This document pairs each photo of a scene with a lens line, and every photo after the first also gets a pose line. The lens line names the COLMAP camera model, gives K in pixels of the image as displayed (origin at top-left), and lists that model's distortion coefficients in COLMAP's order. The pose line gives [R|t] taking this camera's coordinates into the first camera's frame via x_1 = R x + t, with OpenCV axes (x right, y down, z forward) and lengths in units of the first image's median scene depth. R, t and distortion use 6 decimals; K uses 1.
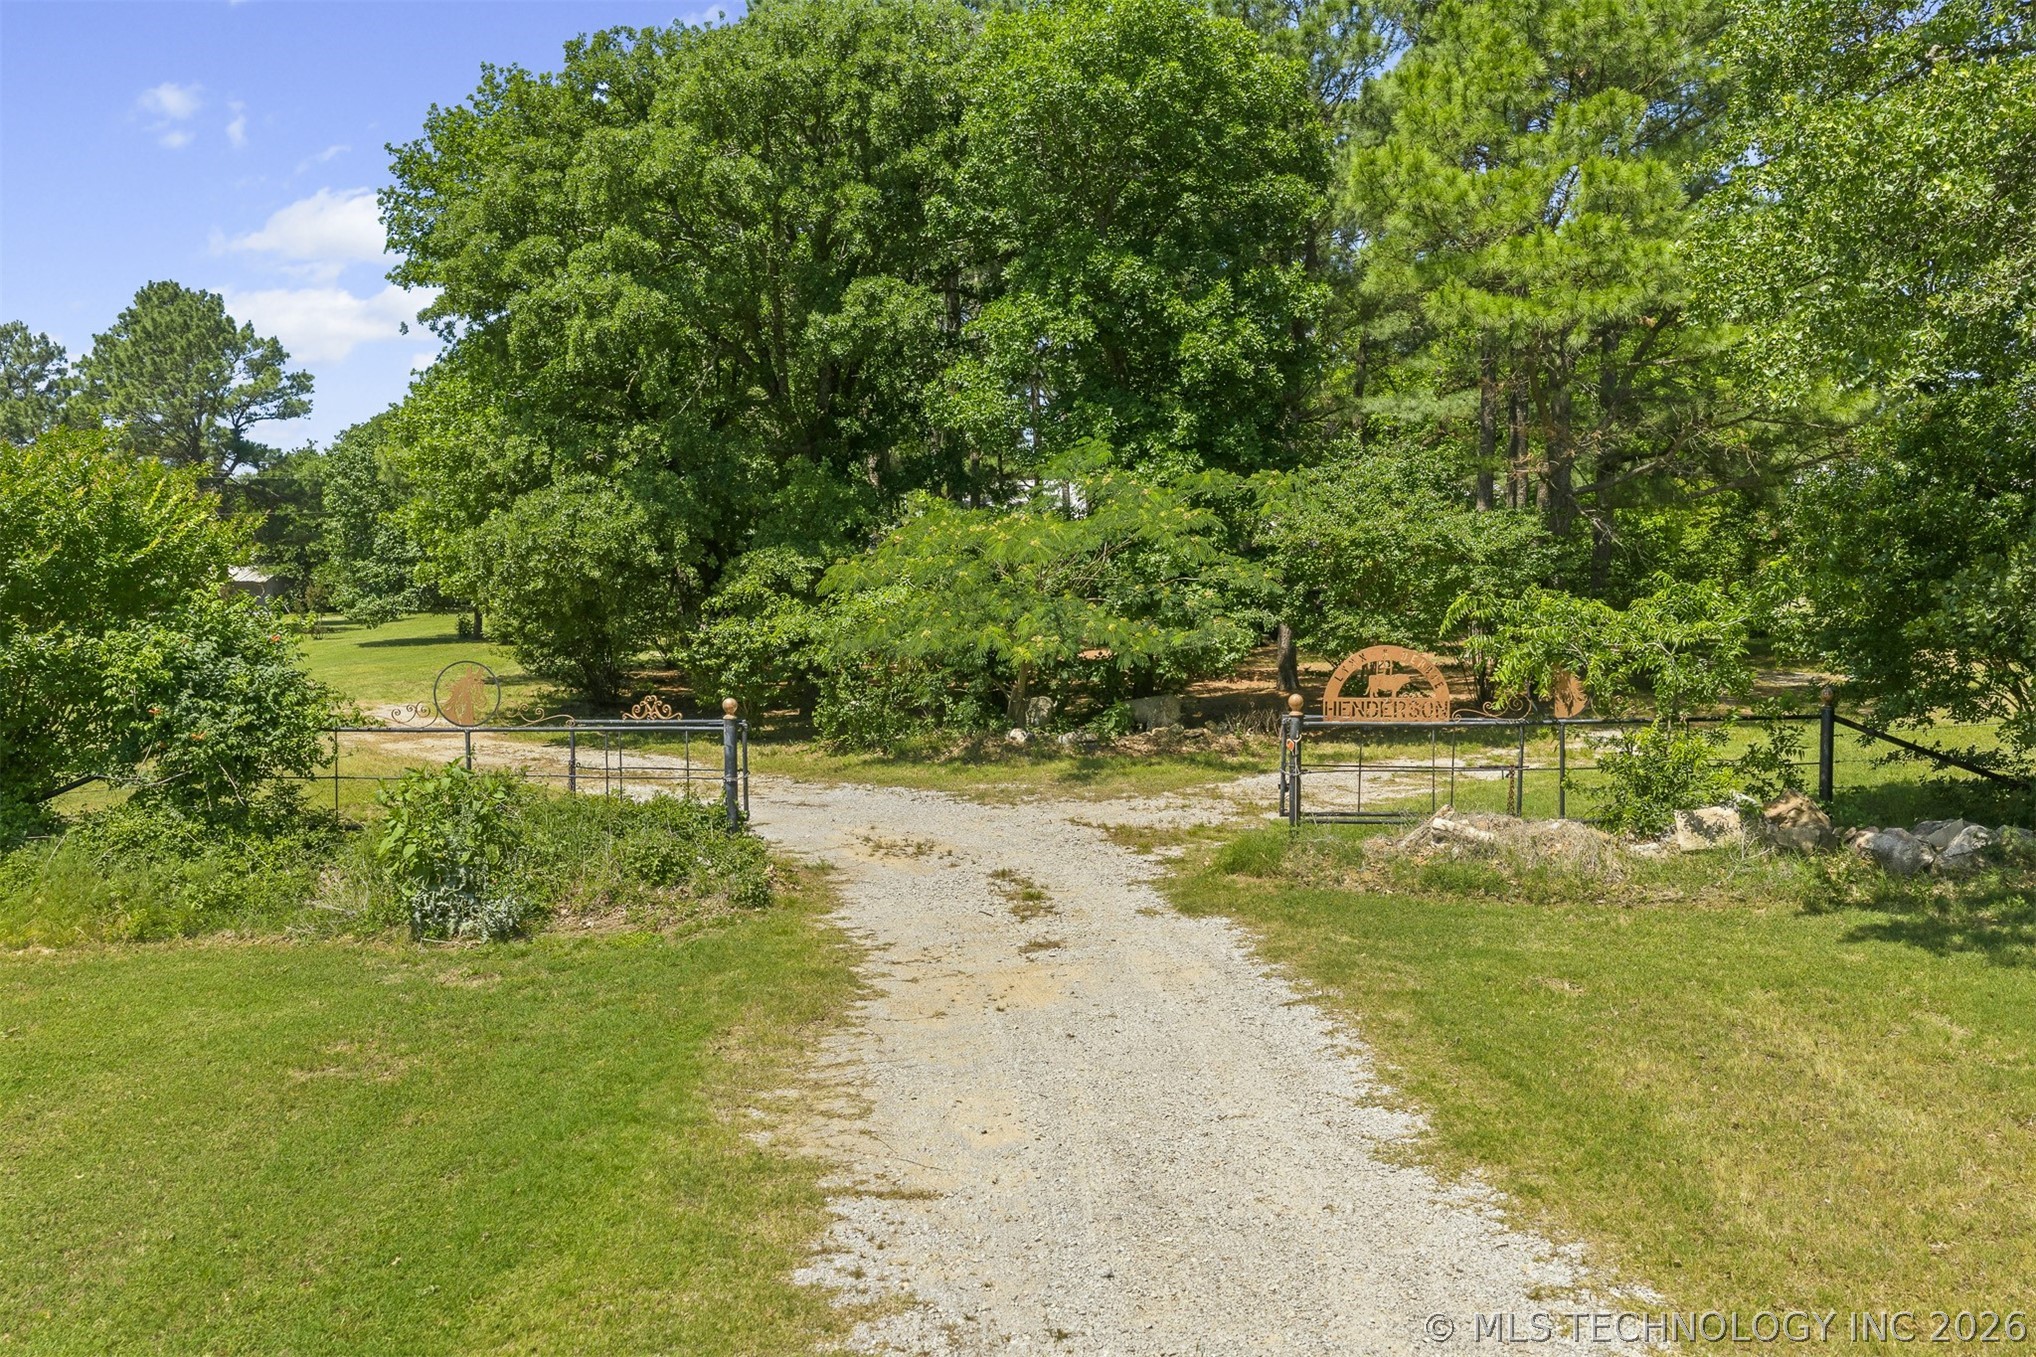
lens RADIAL K [[1684.5, 0, 1024.9], [0, 1684.5, 668.1], [0, 0, 1]] dist [0.022564, -0.029196]
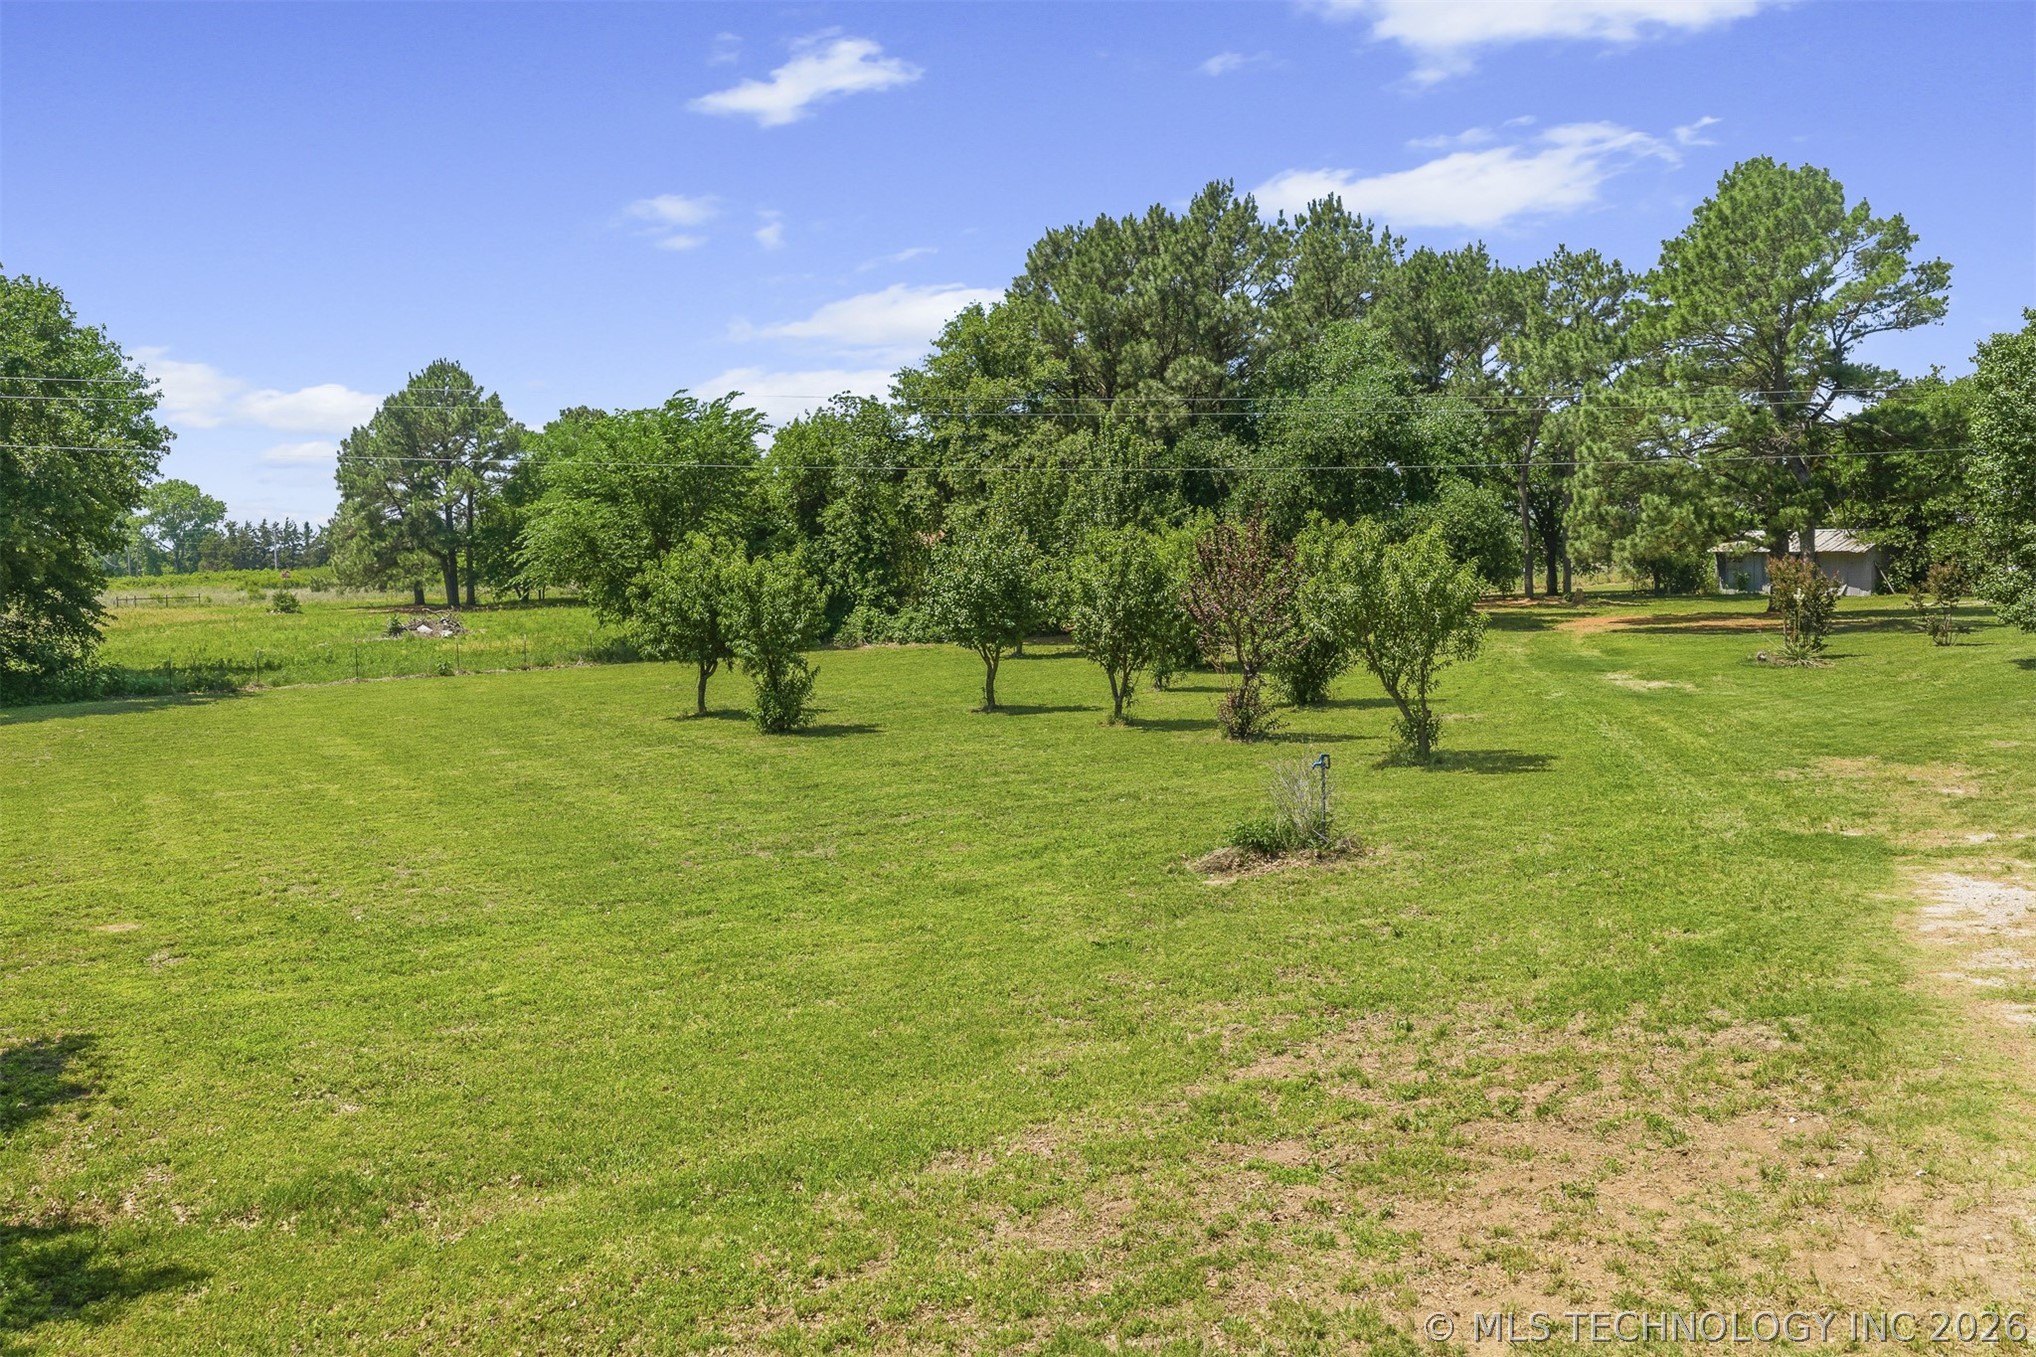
lens RADIAL K [[1684.5, 0, 1024.9], [0, 1684.5, 668.1], [0, 0, 1]] dist [0.022564, -0.029196]
pose [[0.636797, 0.055482, -0.769033, -0.115065], [-0.038712, 0.998450, 0.039979, -0.016838], [0.770059, 0.004313, 0.637958, 0.252421]]
